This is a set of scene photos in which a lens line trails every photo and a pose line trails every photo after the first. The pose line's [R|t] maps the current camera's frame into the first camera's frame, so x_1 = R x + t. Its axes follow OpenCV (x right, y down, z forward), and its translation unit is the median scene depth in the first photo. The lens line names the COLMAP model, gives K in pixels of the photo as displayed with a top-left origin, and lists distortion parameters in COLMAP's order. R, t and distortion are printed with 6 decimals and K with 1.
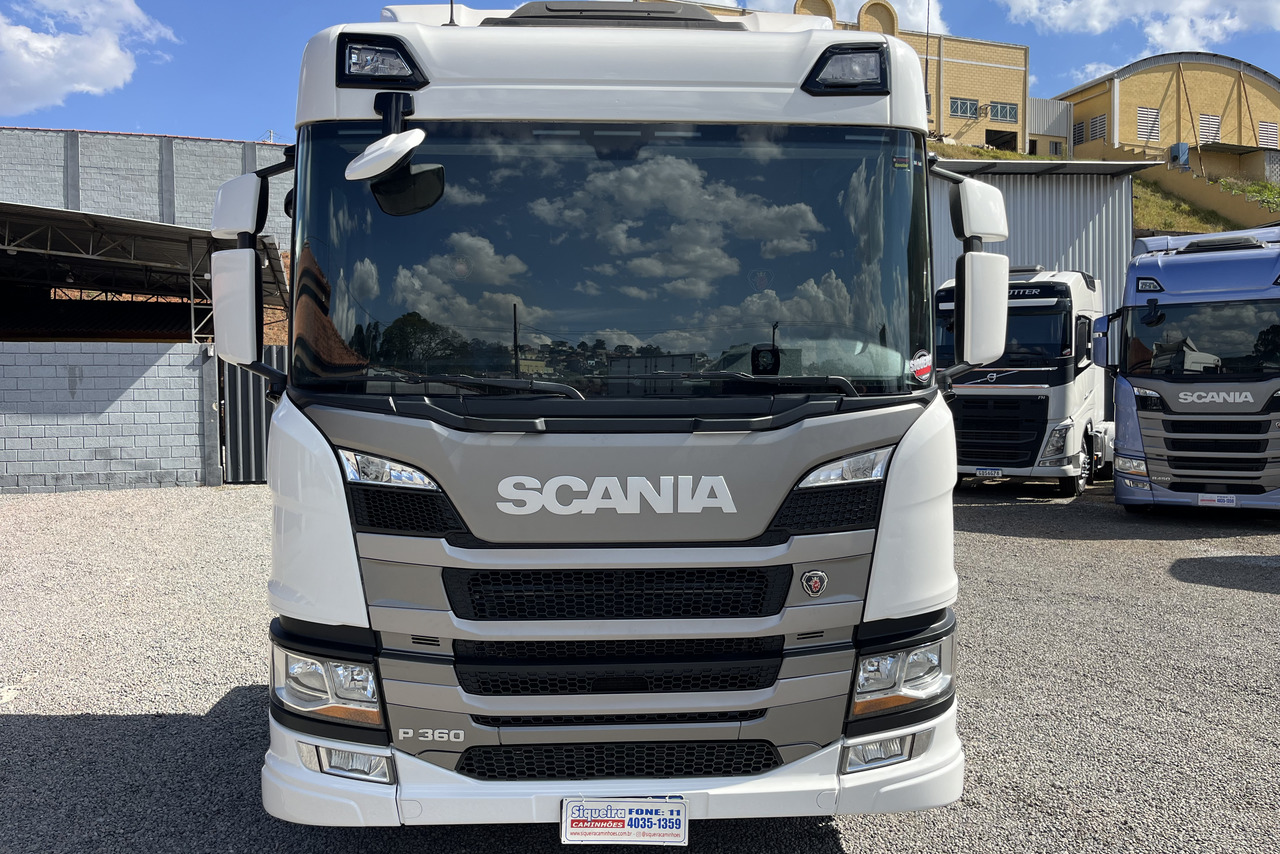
lens RADIAL K [[946.2, 0, 641.6], [0, 946.2, 432.1], [0, 0, 1]] dist [0.017429, 0.000560]
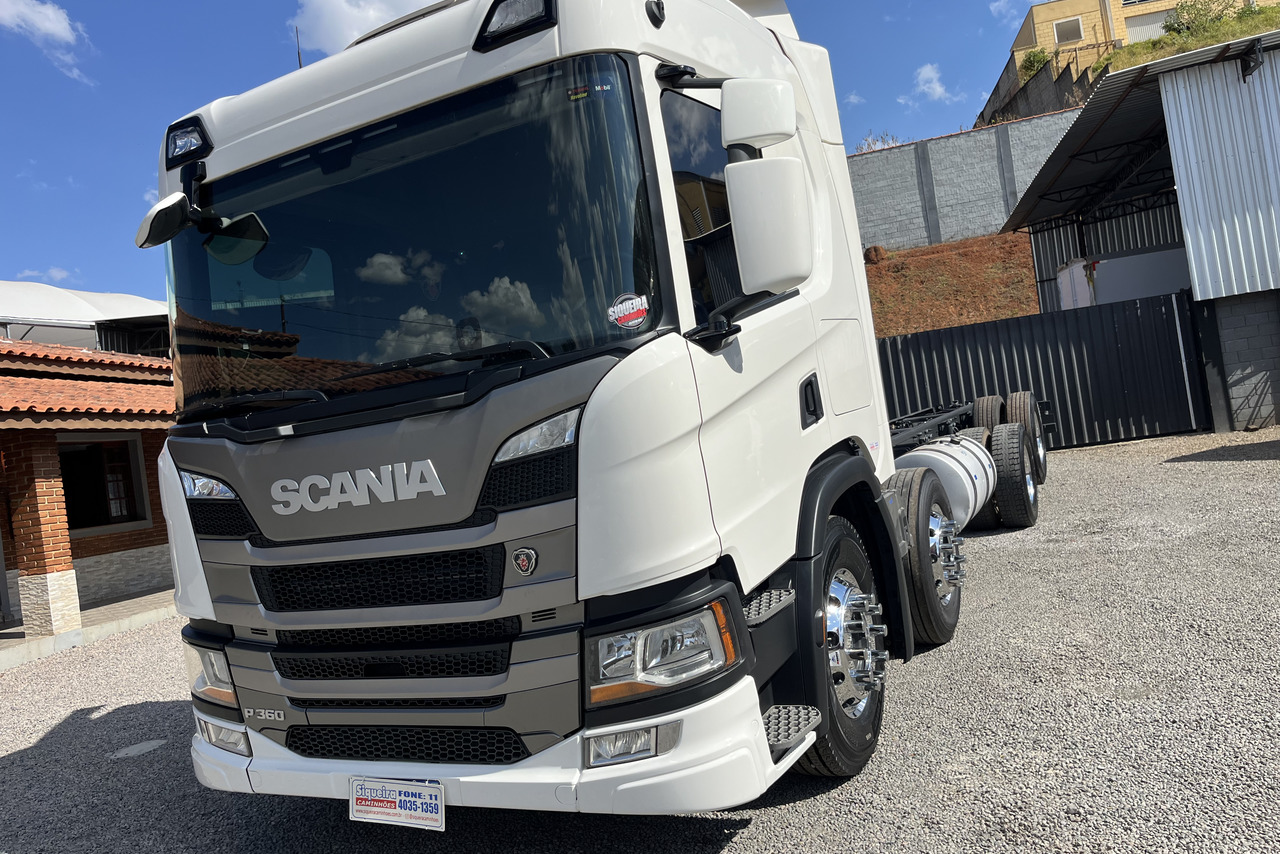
lens RADIAL K [[962.2, 0, 665.2], [0, 962.2, 431.0], [0, 0, 1]] dist [0.006928, 0.000116]
pose [[0.863538, -0.121155, -0.489513, 0.789564], [0.120132, 0.992188, -0.033646, 0.079802], [0.489765, -0.029752, 0.871347, 0.241841]]
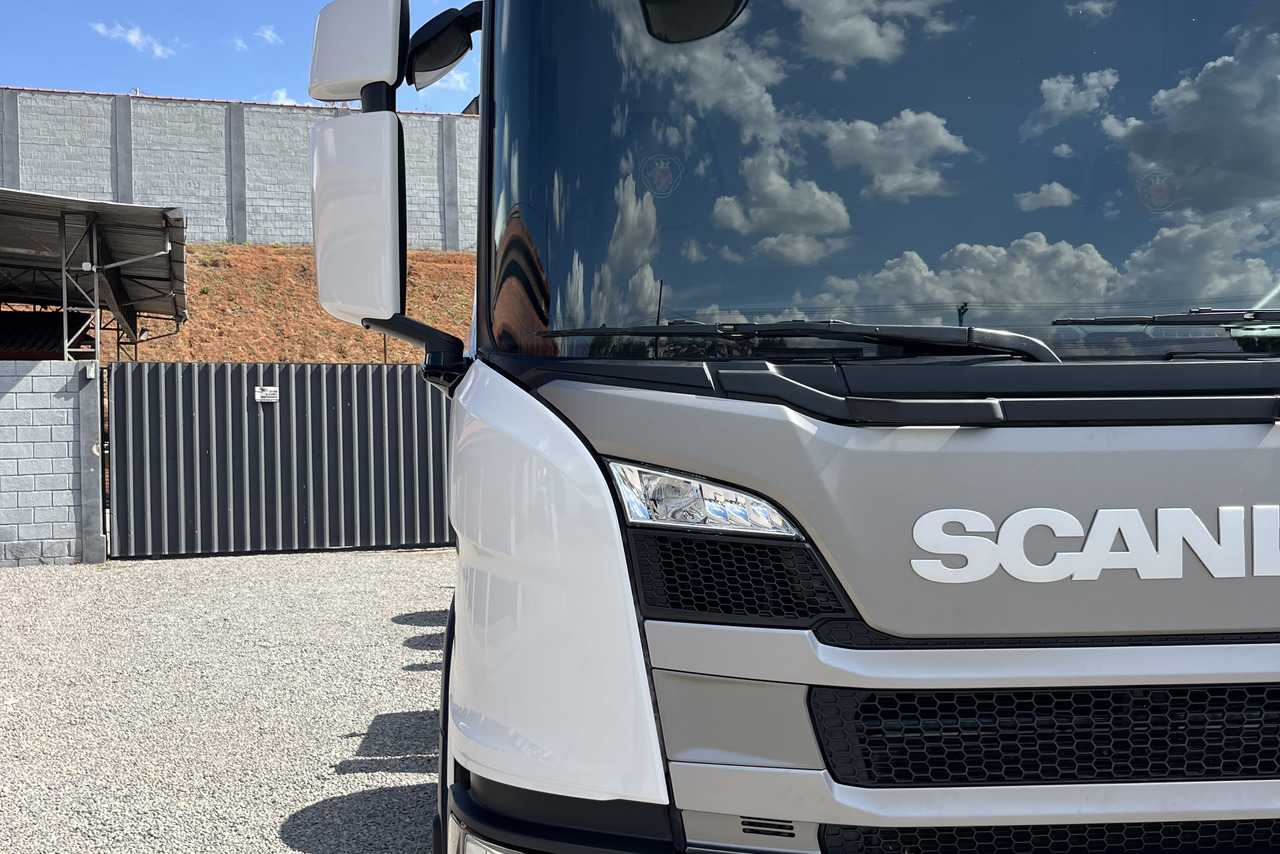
lens RADIAL K [[1277.1, 0, 640.0], [0, 1277.1, 427.0], [0, 0, 1]] dist [0.034130, -0.007732]
pose [[0.999921, -0.012186, 0.002965, -0.299165], [0.012310, 0.998867, -0.045977, 0.030943], [-0.002401, 0.046010, 0.998938, 0.282684]]
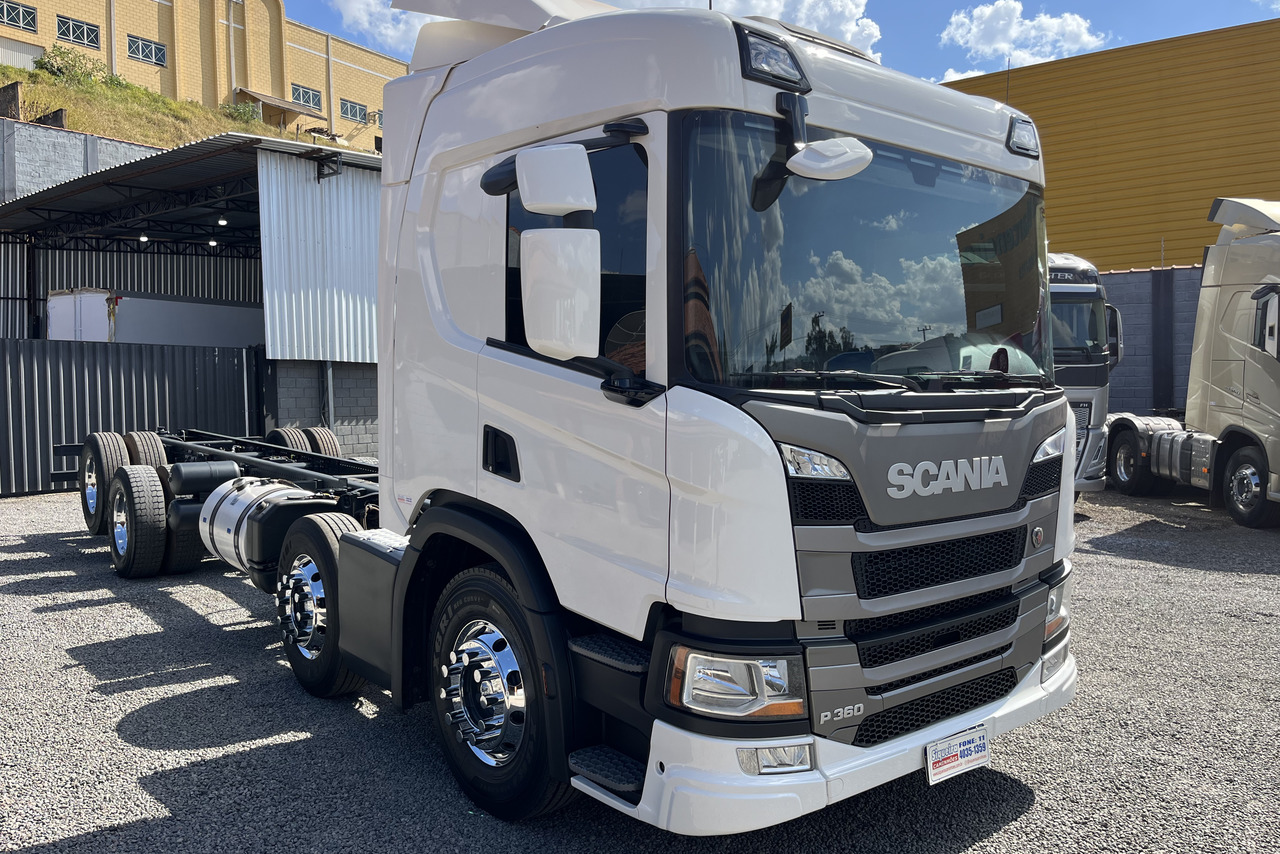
lens RADIAL K [[954.5, 0, 640.0], [0, 954.5, 427.0], [0, 0, 1]] dist [0.008030, -0.005499]
pose [[0.809042, -0.022017, 0.587338, -1.011227], [0.025863, 0.999664, 0.001848, -0.005719], [-0.587181, 0.013696, 0.809340, 0.268444]]
